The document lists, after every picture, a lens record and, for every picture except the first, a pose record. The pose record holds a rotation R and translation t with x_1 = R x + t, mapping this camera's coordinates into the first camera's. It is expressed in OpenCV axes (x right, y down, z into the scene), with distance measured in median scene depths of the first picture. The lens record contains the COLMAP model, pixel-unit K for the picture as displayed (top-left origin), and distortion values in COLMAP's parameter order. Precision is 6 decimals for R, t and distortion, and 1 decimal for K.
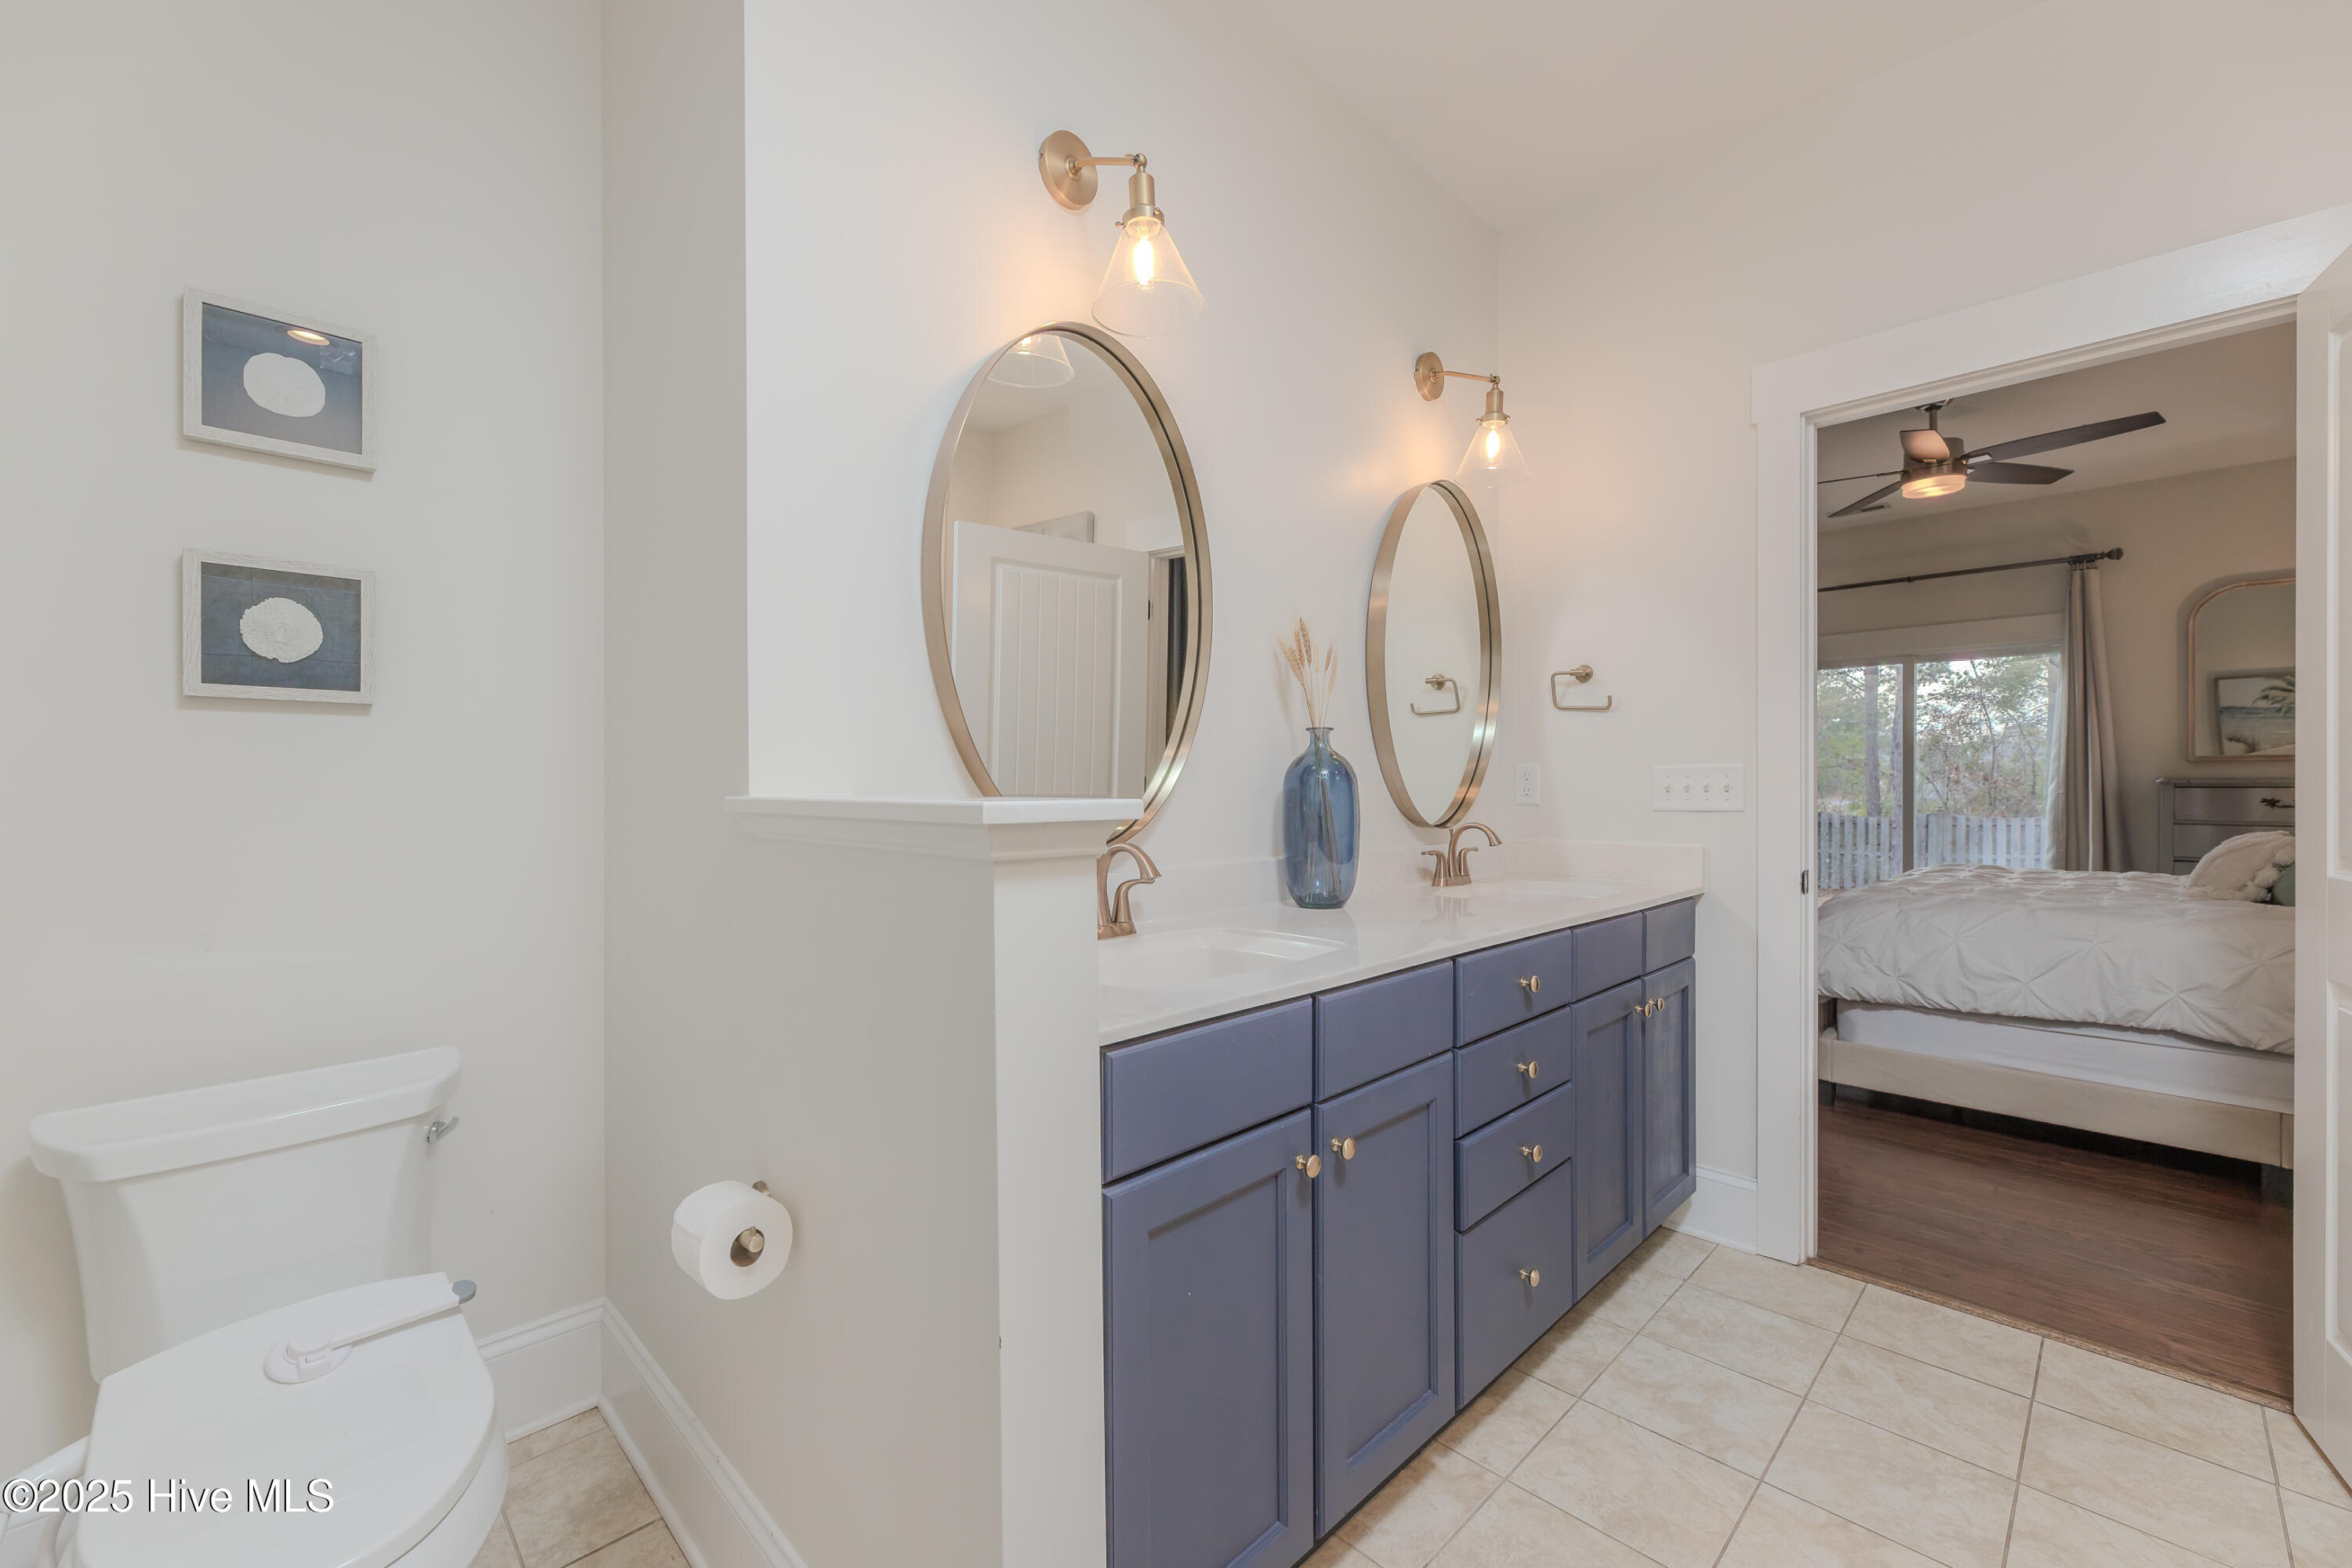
lens RADIAL K [[957.3, 0, 1173.4], [0, 957.3, 781.1], [0, 0, 1]] dist [-0.002718, -0.000109]
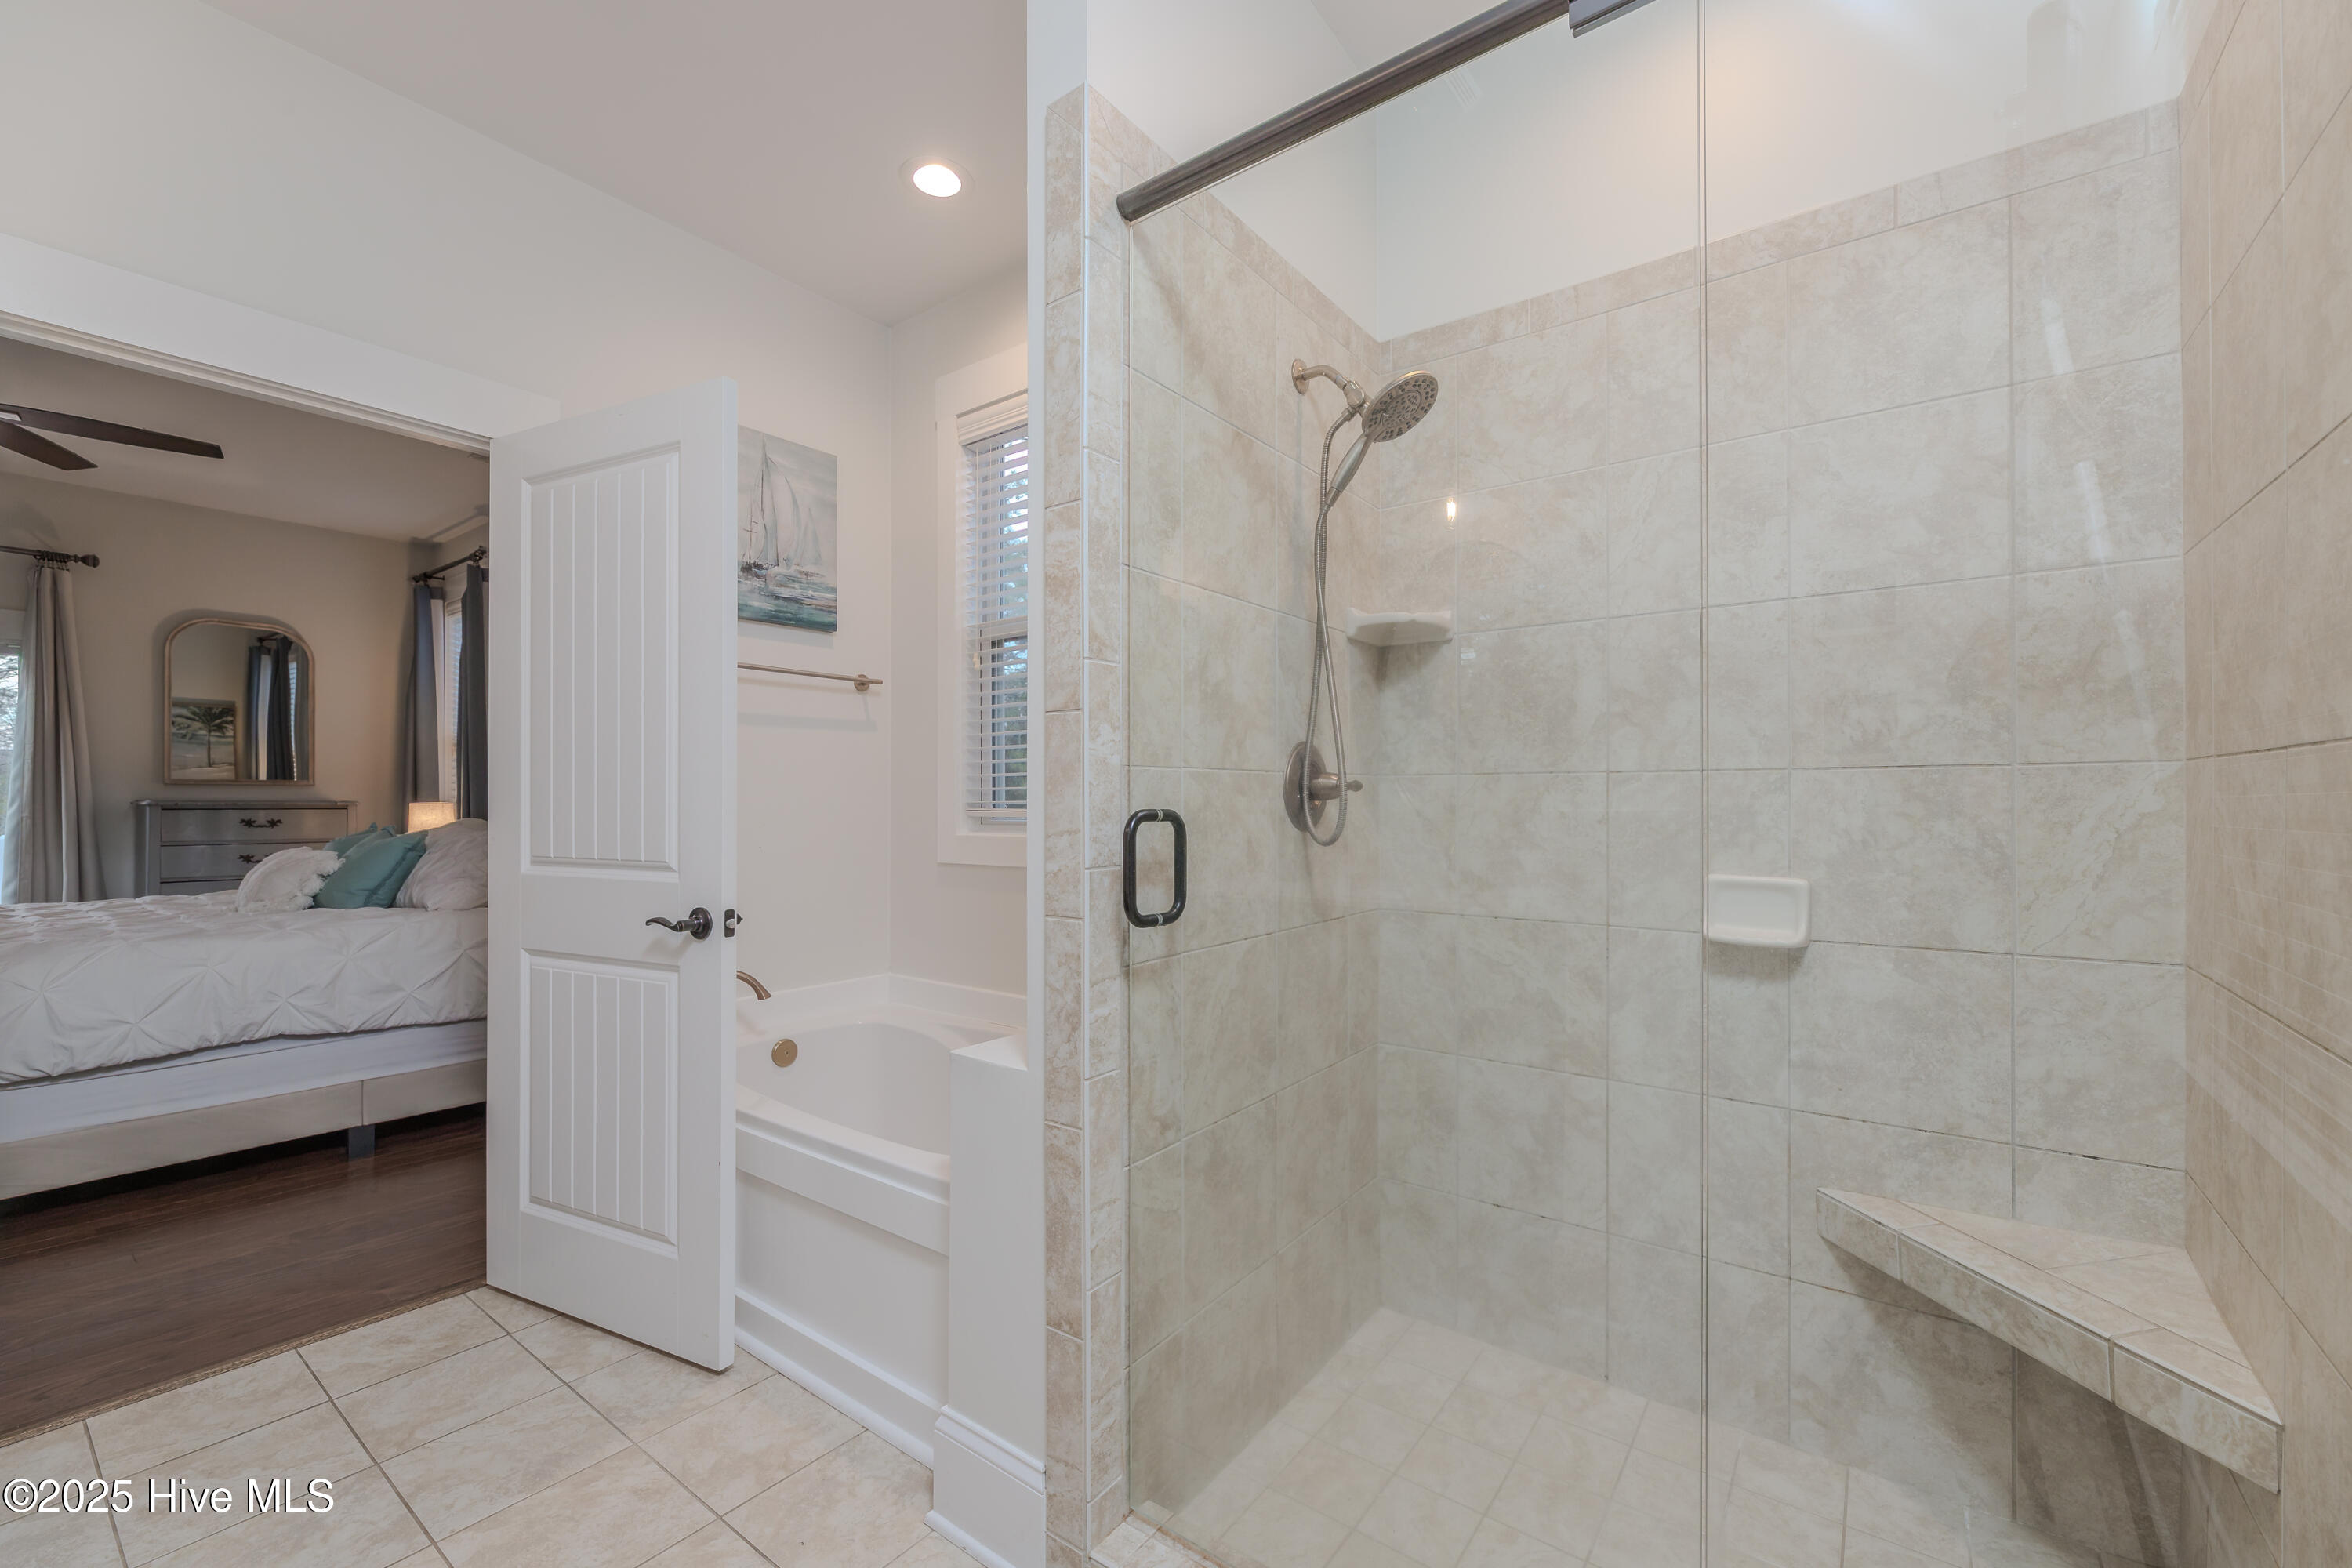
lens RADIAL K [[957.3, 0, 1173.0], [0, 957.3, 799.6], [0, 0, 1]] dist [-0.002718, -0.000109]
pose [[-0.143853, 0.006103, 0.989580, -0.173924], [-0.002648, 0.999975, -0.006553, -0.000434], [-0.989595, -0.003563, -0.143834, 0.162003]]
